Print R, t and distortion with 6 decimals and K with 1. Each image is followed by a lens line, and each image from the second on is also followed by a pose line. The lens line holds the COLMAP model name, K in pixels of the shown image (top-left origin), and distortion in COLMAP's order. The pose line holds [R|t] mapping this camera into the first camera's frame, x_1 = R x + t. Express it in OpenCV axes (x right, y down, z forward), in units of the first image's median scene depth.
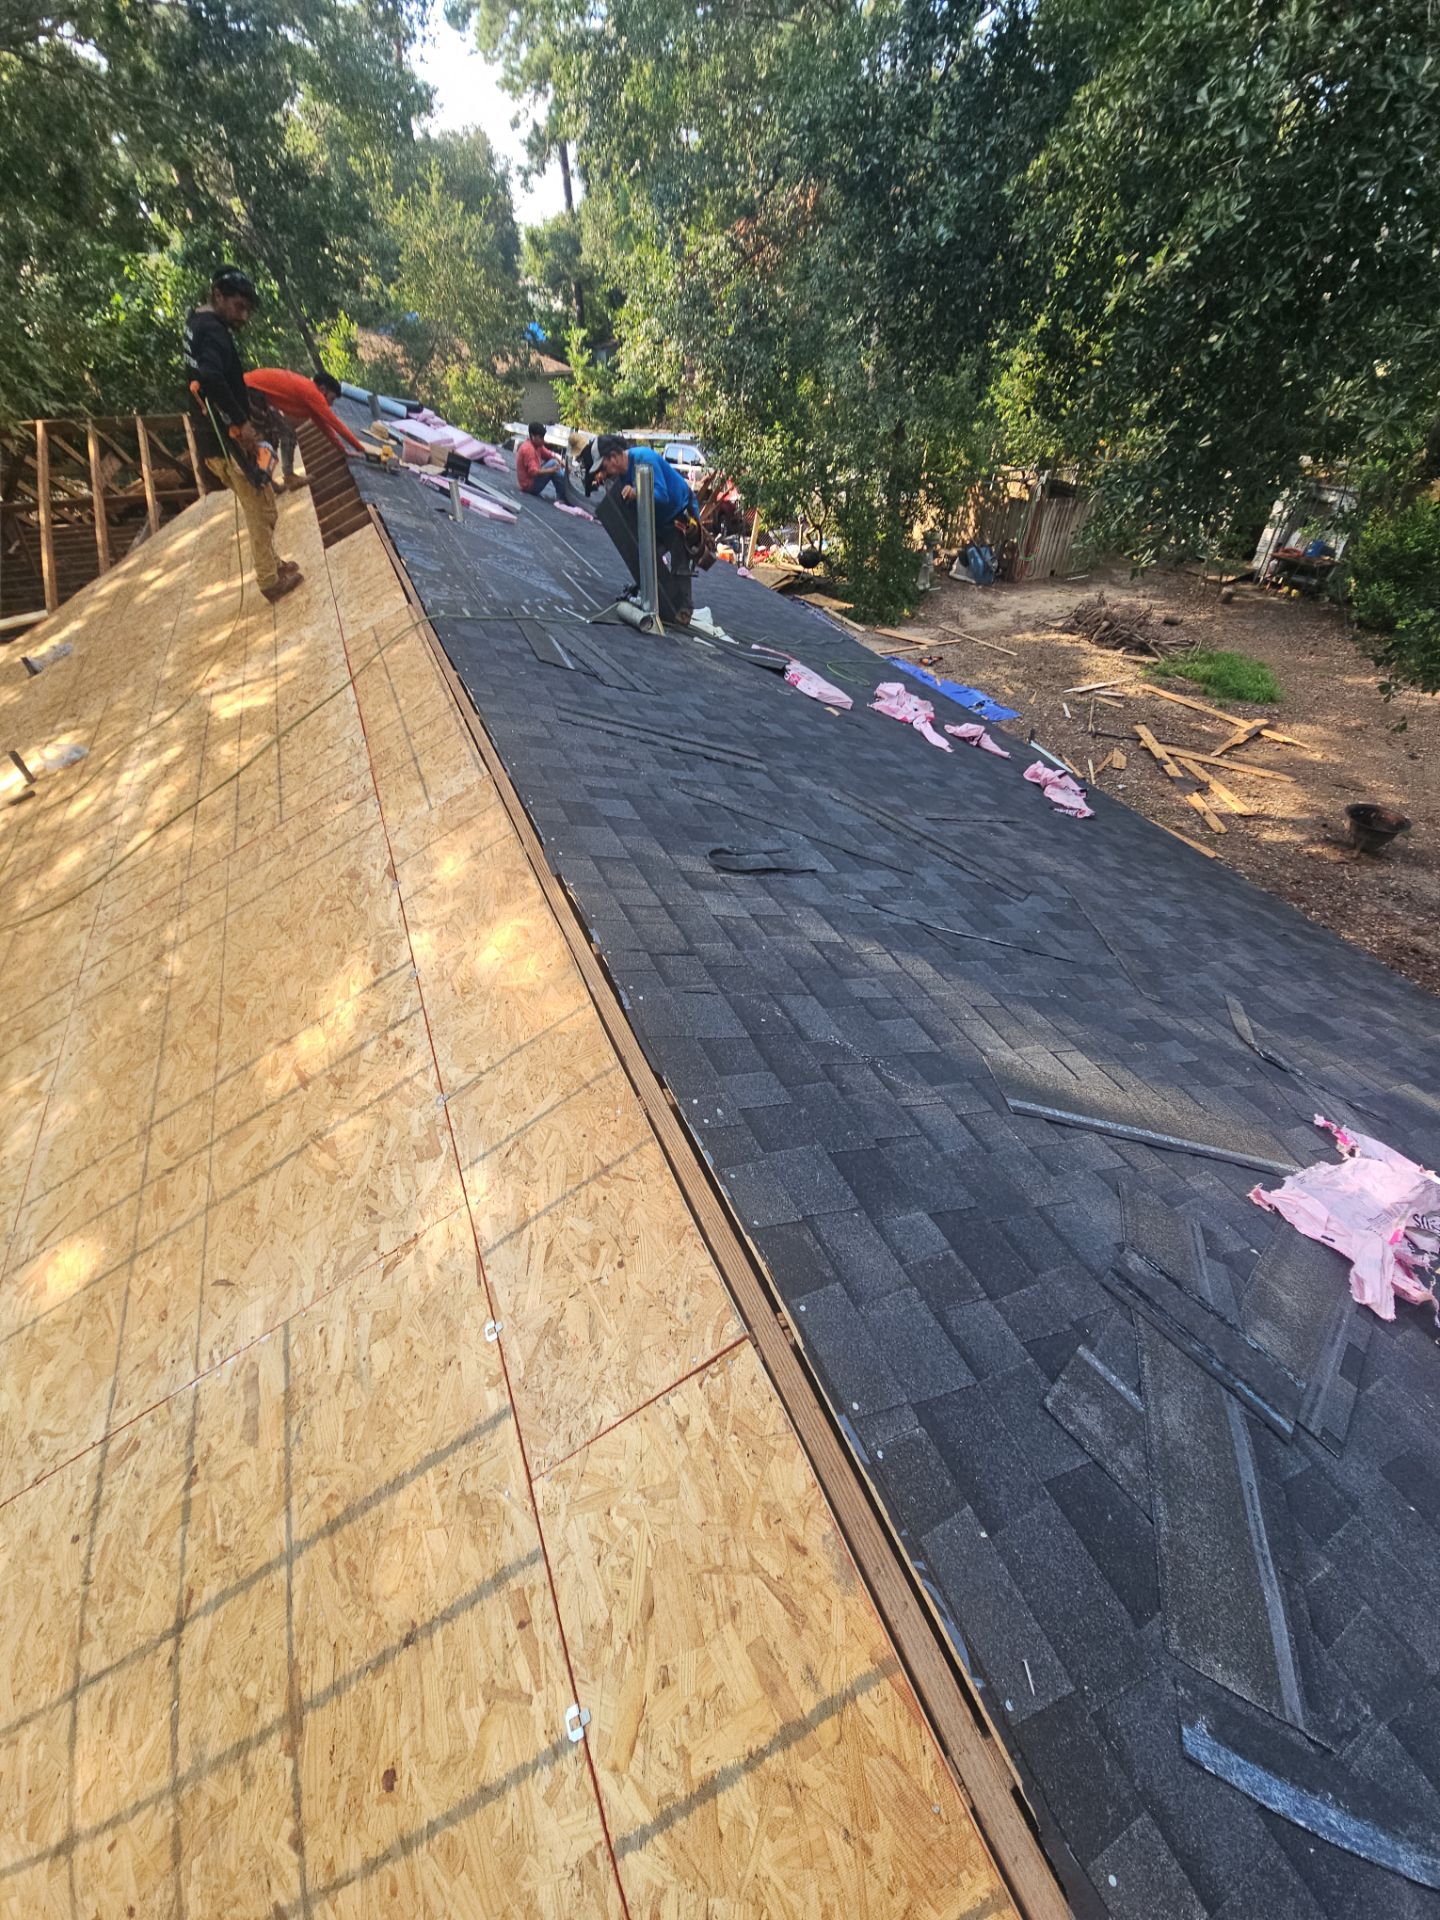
lens RADIAL K [[770.3, 0, 722.8], [0, 770.3, 947.0], [0, 0, 1]] dist [0.001382, -0.005190]
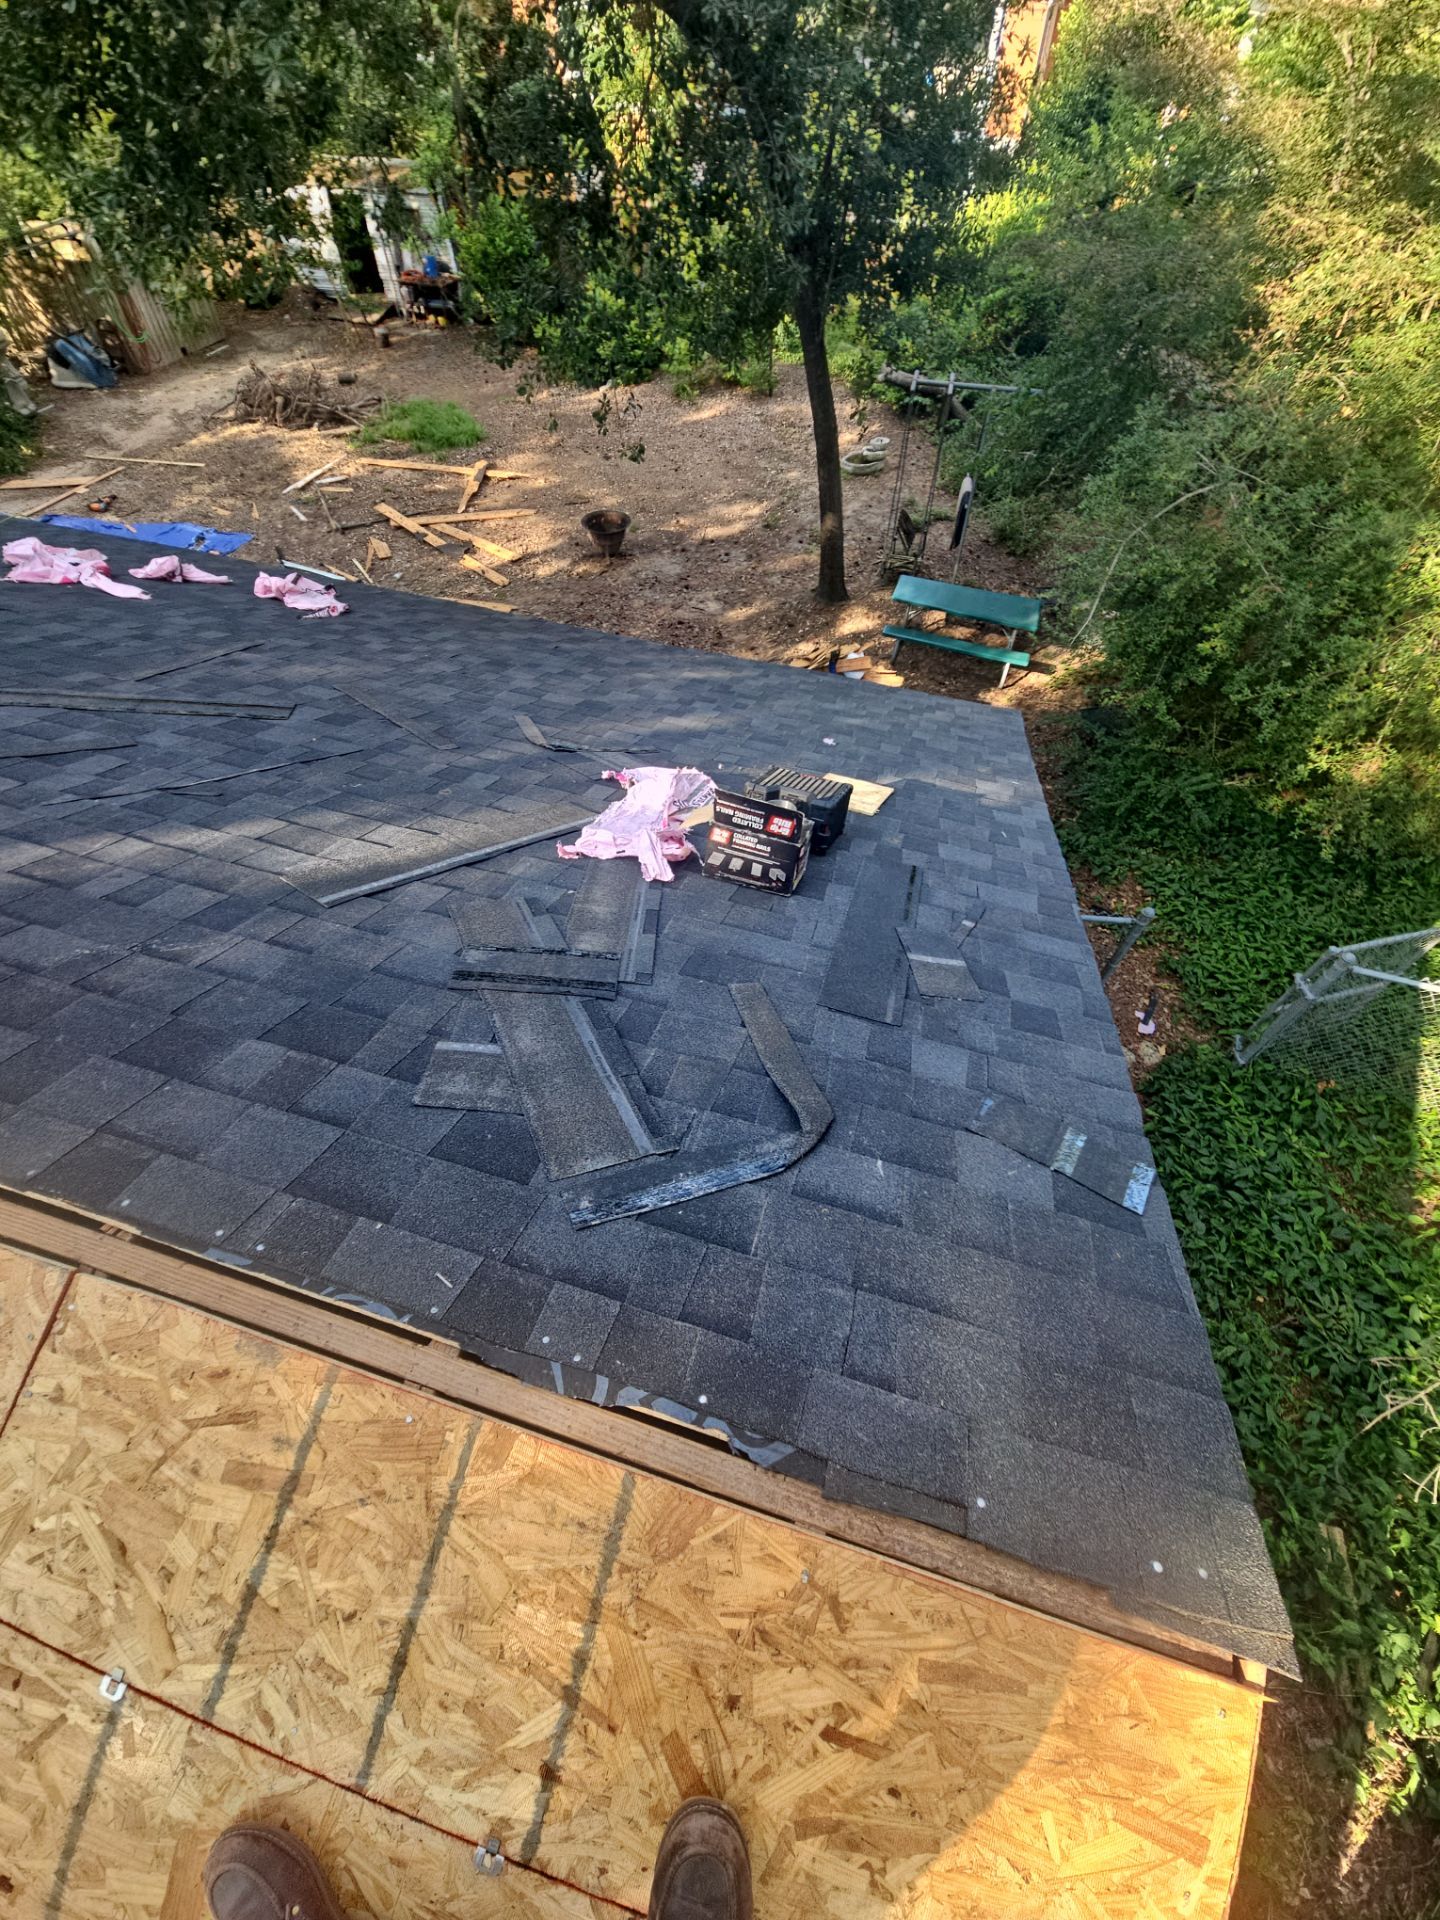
lens RADIAL K [[795.5, 0, 725.1], [0, 795.5, 955.8], [0, 0, 1]] dist [0.001134, -0.006668]
pose [[0.646217, -0.581928, 0.493725, 0.017507], [0.467453, 0.813212, 0.346661, 0.015505], [-0.603234, 0.006775, 0.797535, -0.011423]]
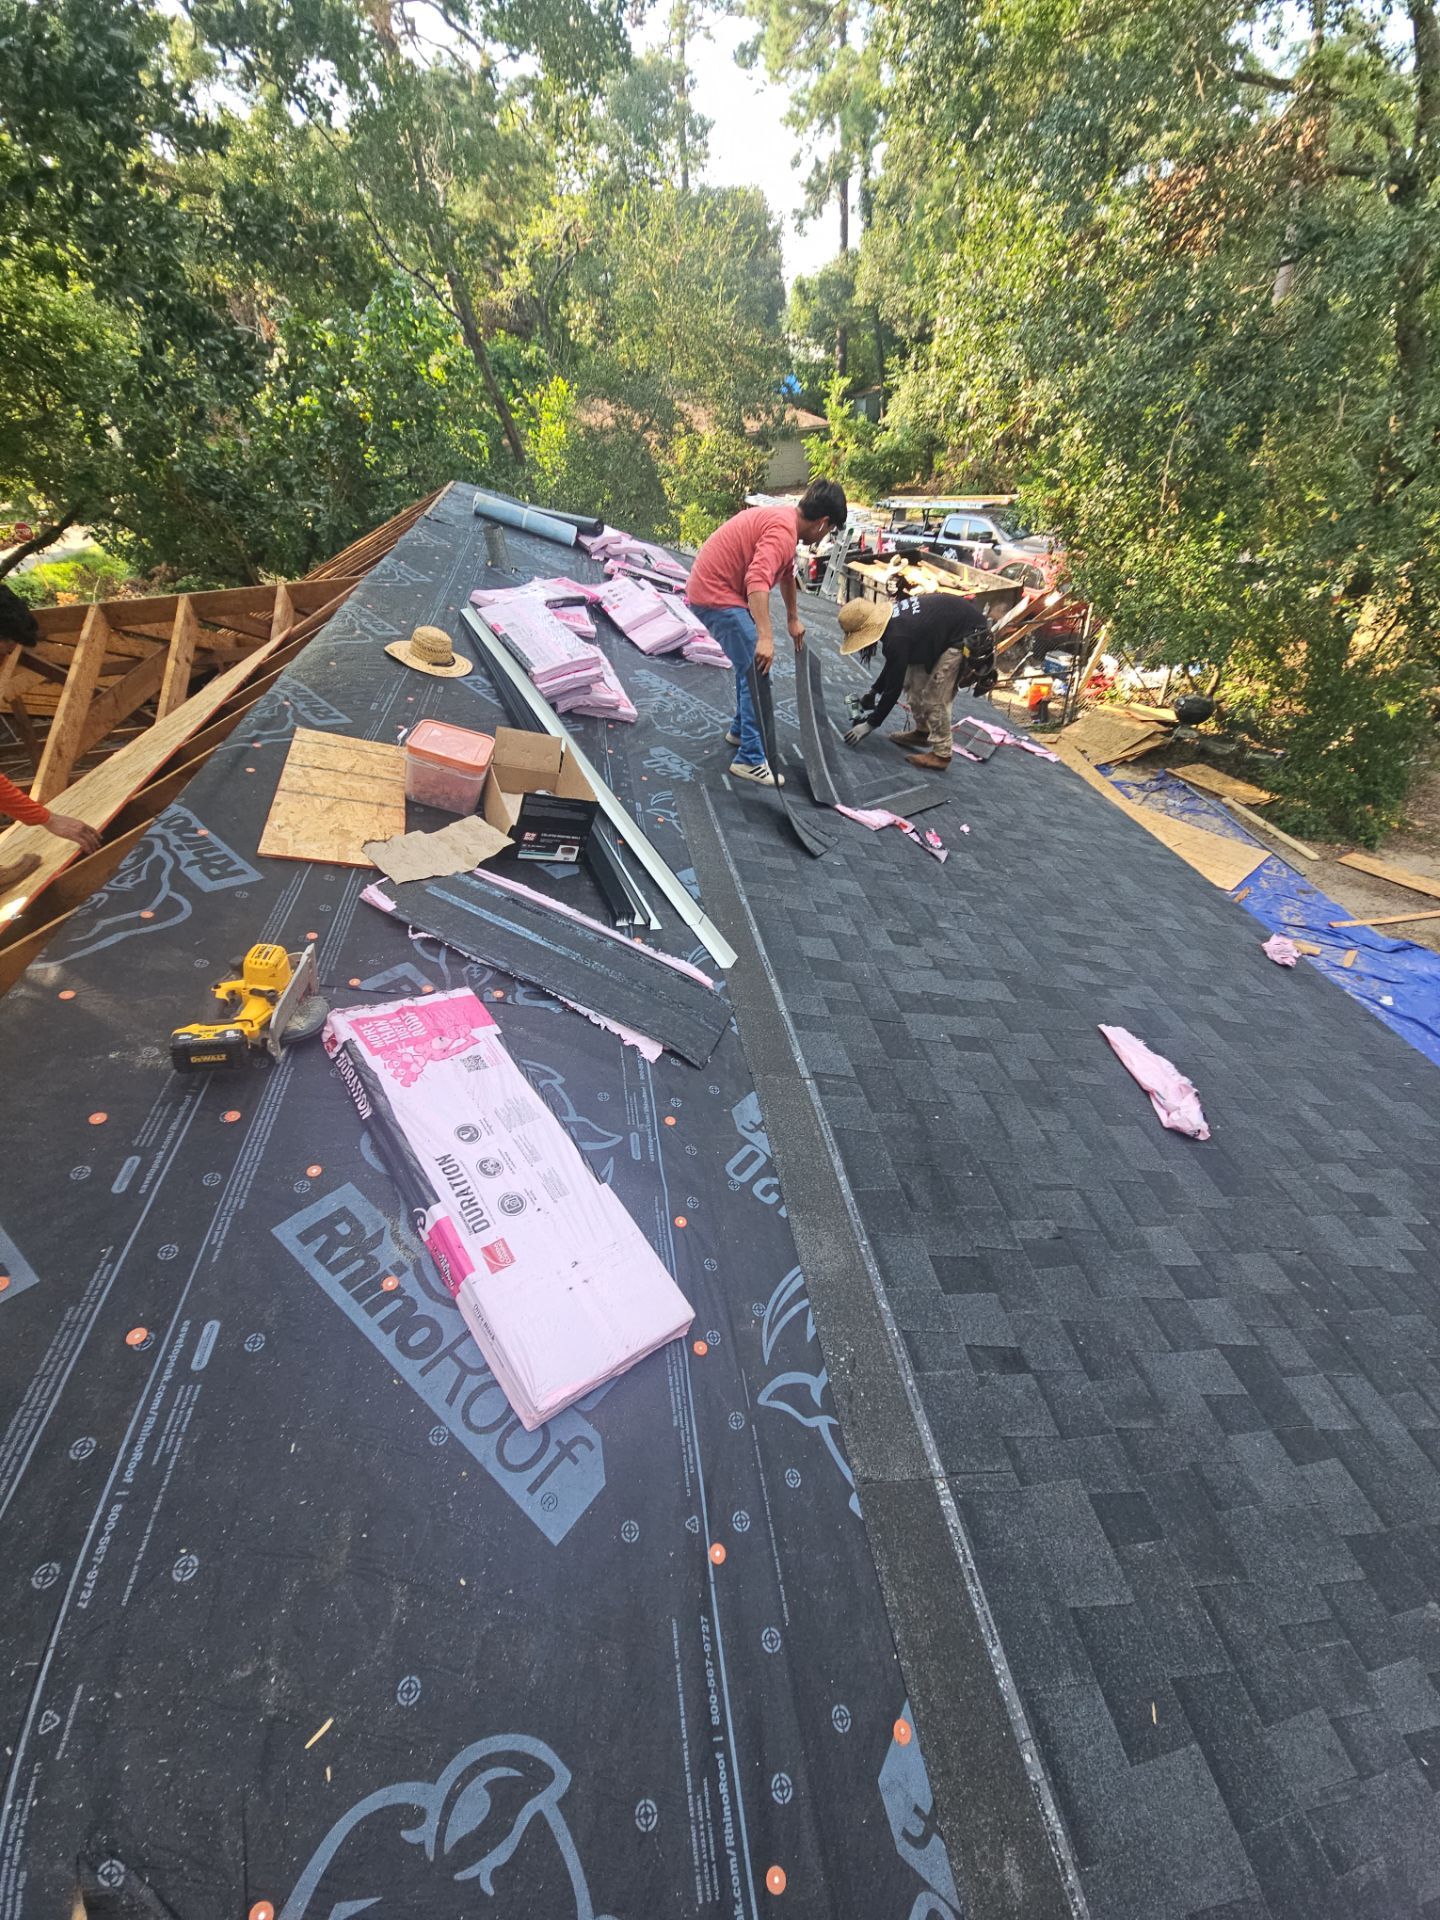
lens RADIAL K [[770.3, 0, 722.8], [0, 770.3, 947.0], [0, 0, 1]] dist [0.001382, -0.005190]
pose [[0.965290, 0.103516, -0.239789, -0.112136], [-0.113037, 0.993244, -0.026259, -0.325875], [0.235451, 0.052453, 0.970470, 0.405293]]
